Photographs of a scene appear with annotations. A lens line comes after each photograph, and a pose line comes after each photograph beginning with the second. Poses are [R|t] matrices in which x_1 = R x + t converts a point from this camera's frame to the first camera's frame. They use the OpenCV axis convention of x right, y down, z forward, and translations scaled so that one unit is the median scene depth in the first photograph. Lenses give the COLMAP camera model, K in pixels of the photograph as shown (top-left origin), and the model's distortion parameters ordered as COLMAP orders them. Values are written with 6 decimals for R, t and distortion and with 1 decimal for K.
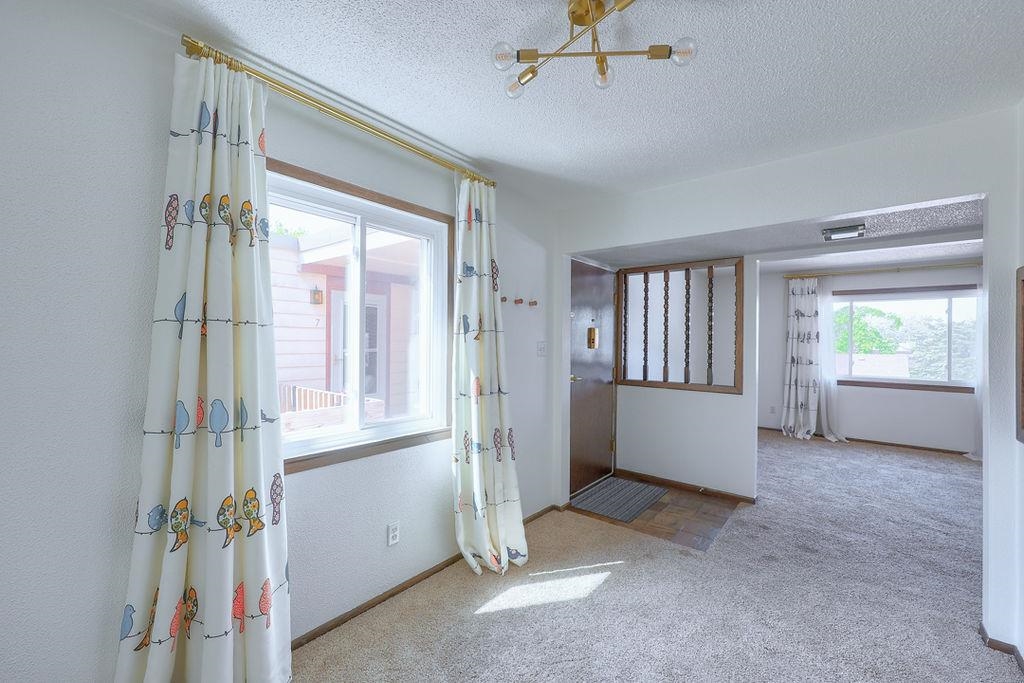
lens RADIAL K [[415.7, 0, 502.4], [0, 415.7, 339.8], [0, 0, 1]] dist [-0.005332, 0.000415]
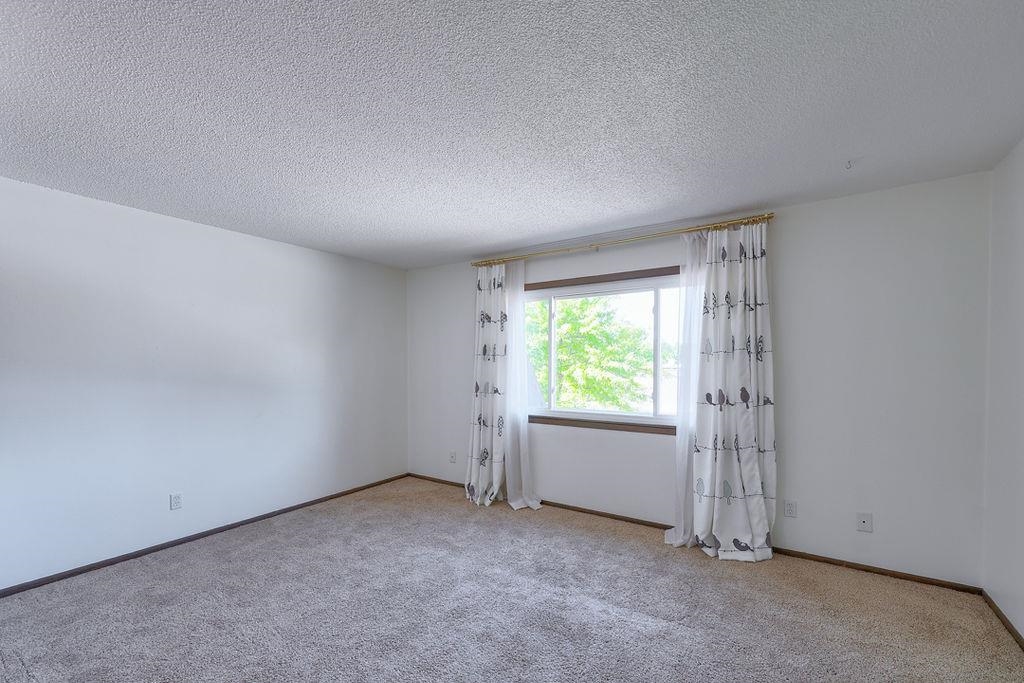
lens RADIAL K [[415.7, 0, 520.0], [0, 415.7, 370.9], [0, 0, 1]] dist [-0.005332, 0.000415]
pose [[0.993301, -0.017711, 0.114194, 1.058602], [0.015656, 0.999699, 0.018873, 0.016633], [-0.114494, -0.016959, 0.993279, 0.492840]]
